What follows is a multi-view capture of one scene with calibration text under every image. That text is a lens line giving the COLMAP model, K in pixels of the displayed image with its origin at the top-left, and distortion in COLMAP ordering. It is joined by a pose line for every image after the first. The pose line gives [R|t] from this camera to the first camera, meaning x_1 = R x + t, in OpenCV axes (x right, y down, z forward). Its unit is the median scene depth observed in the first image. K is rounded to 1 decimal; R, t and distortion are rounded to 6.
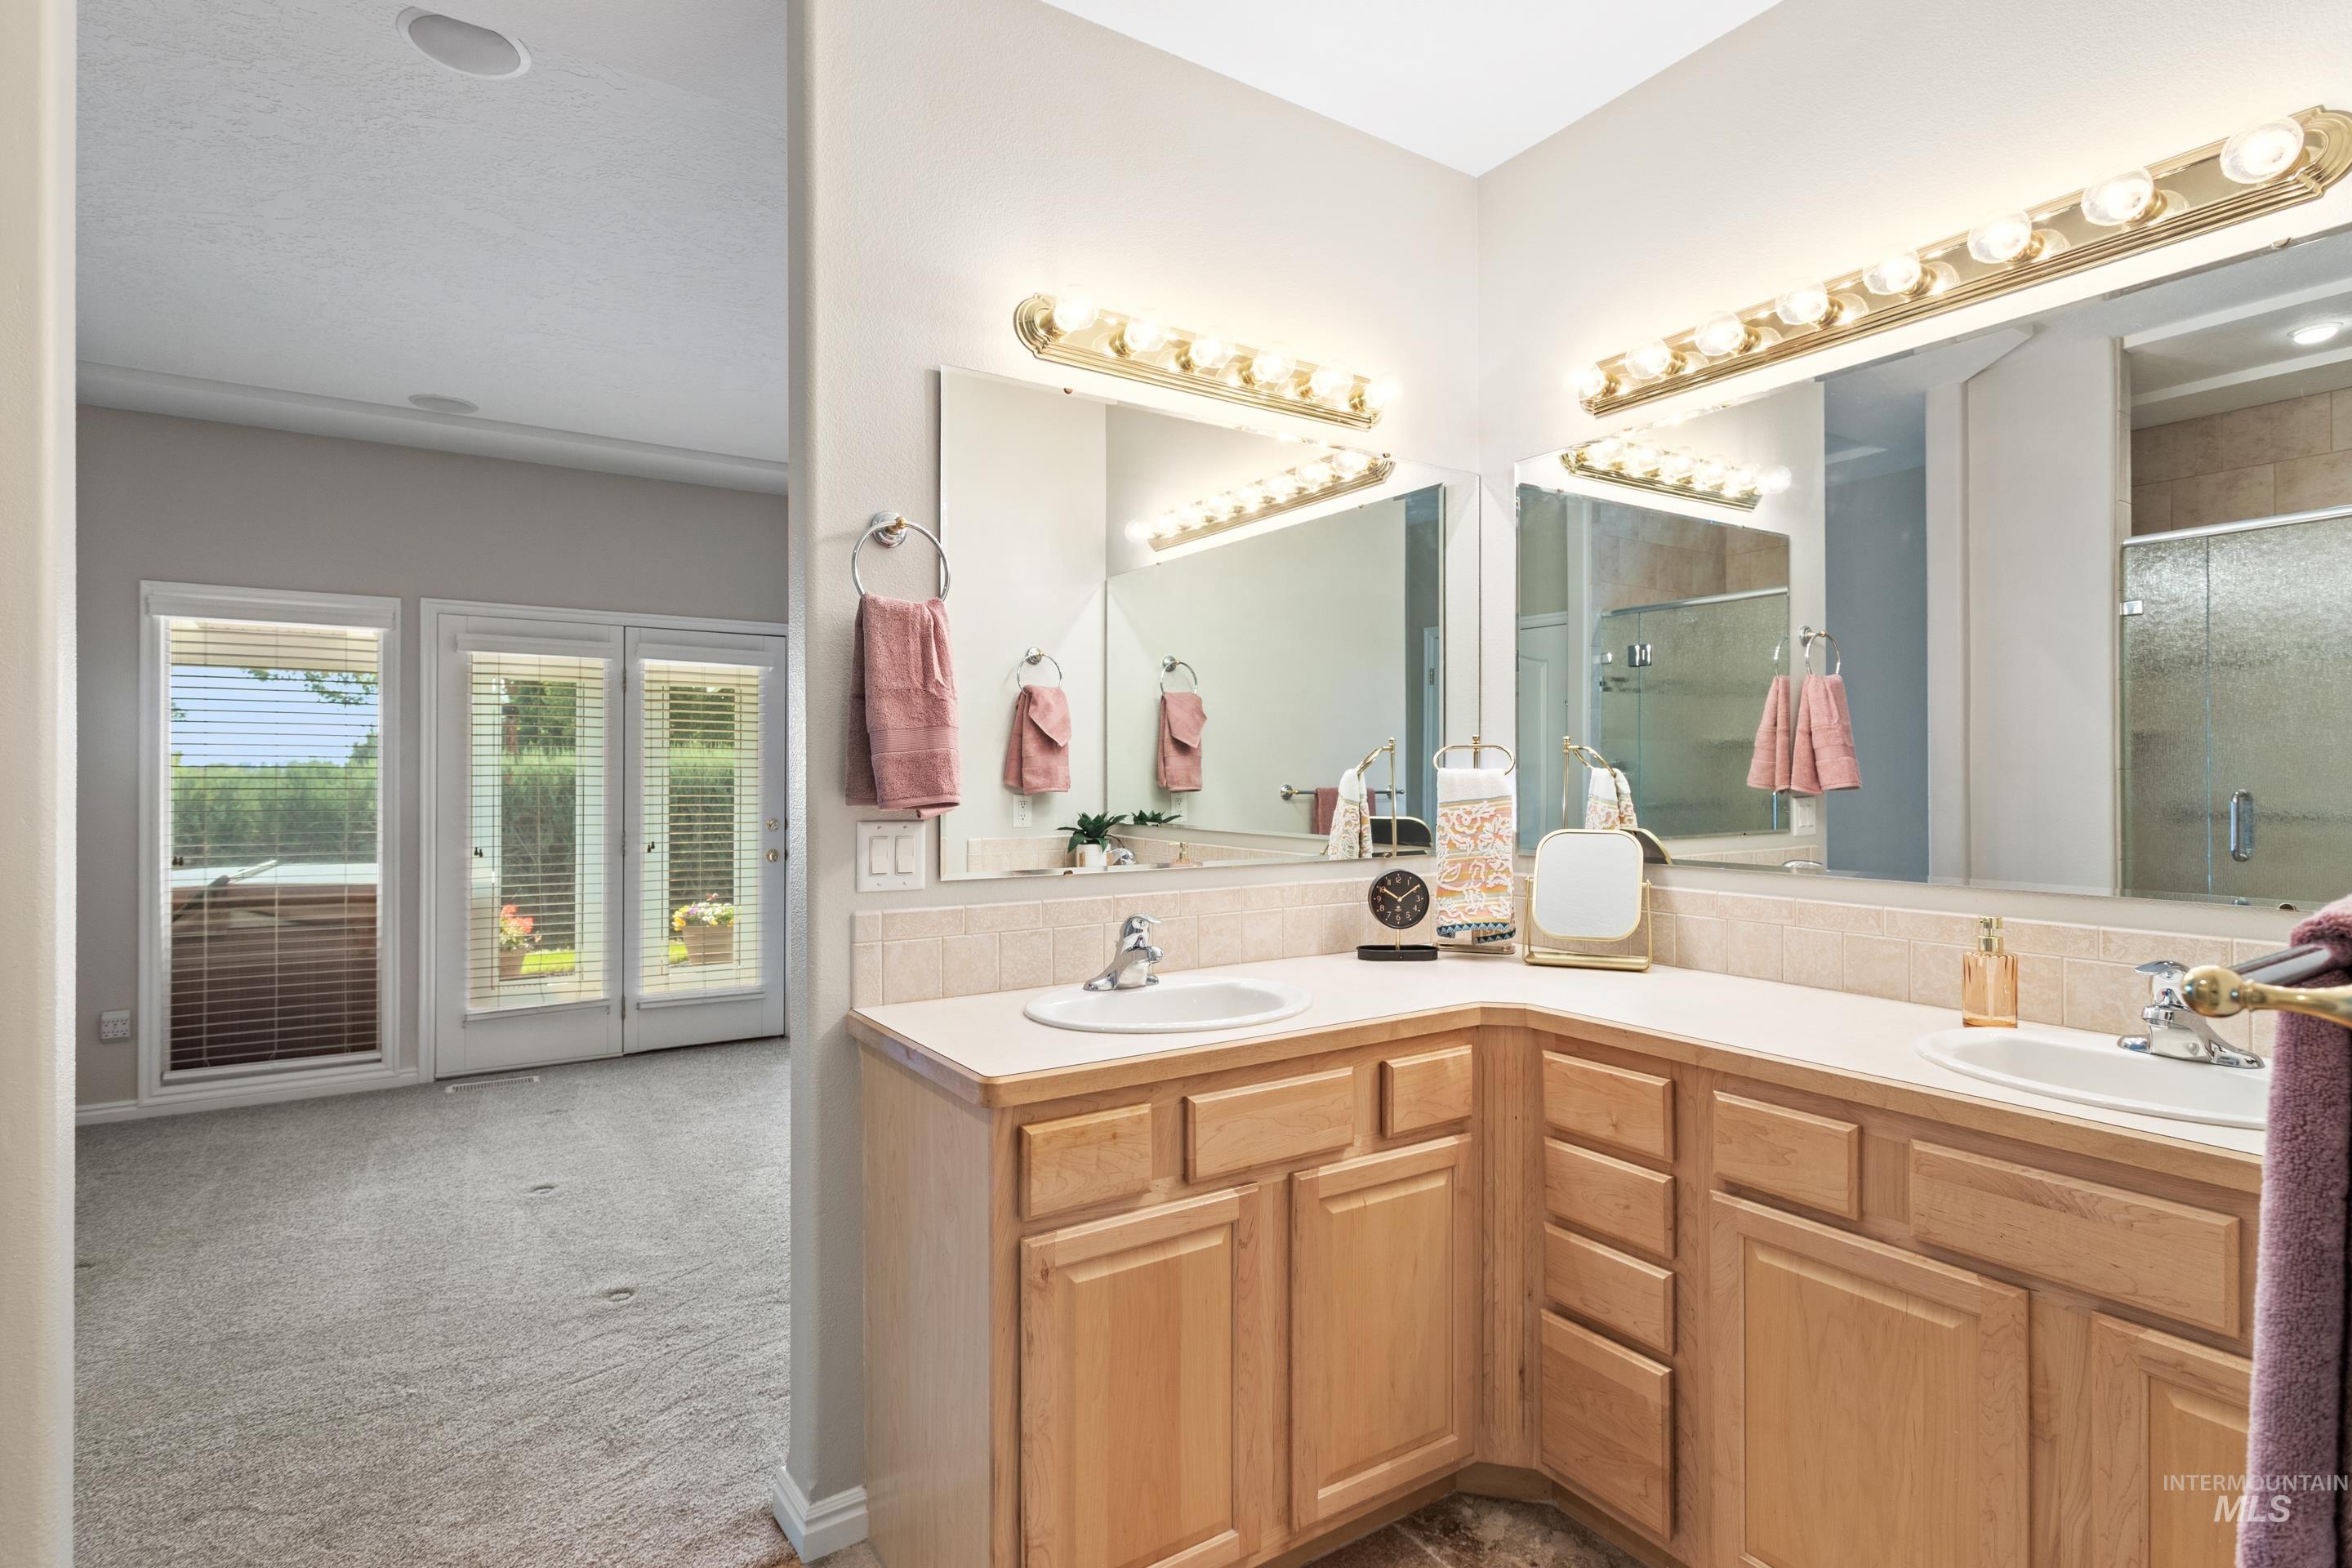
lens RADIAL K [[1157.8, 0, 1173.1], [0, 1157.8, 777.2], [0, 0, 1]] dist [0.000493, -0.000455]
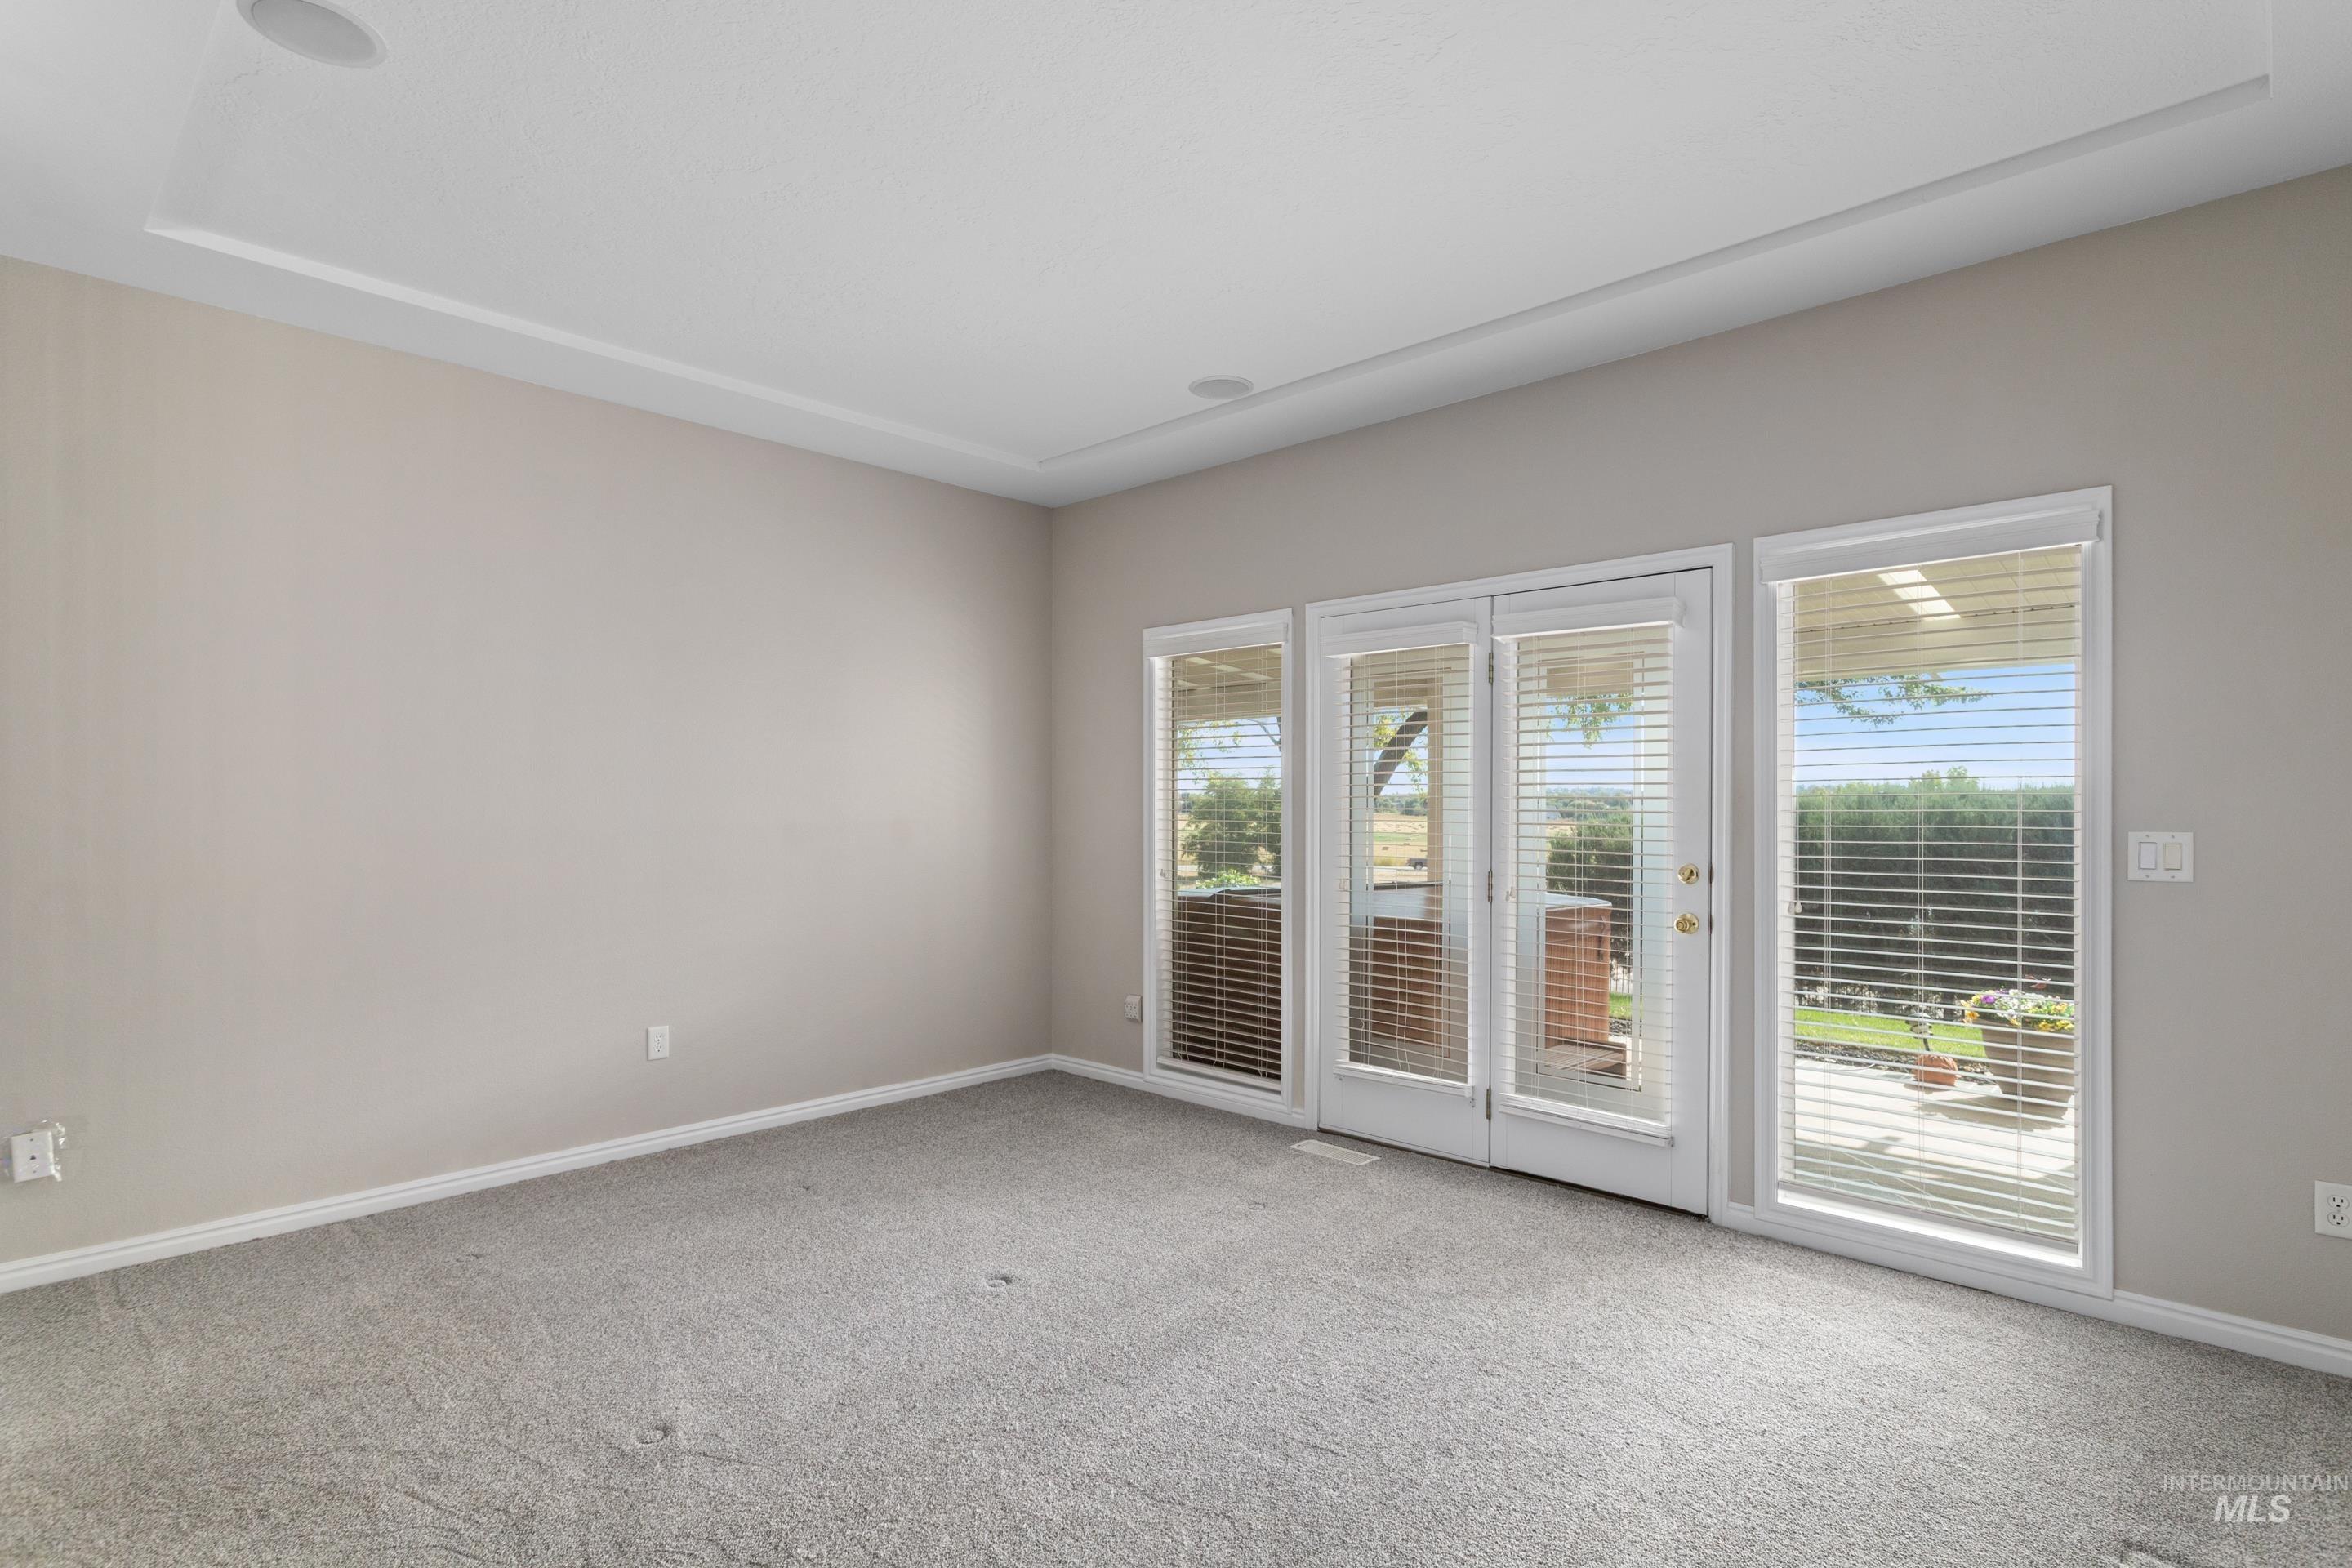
lens RADIAL K [[1157.8, 0, 1174.5], [0, 1157.8, 801.1], [0, 0, 1]] dist [0.000493, -0.000455]
pose [[0.229877, -0.004897, -0.973207, 0.248220], [-0.000598, 0.999986, -0.005173, 0.008965], [0.973219, 0.001771, 0.229871, 0.755476]]
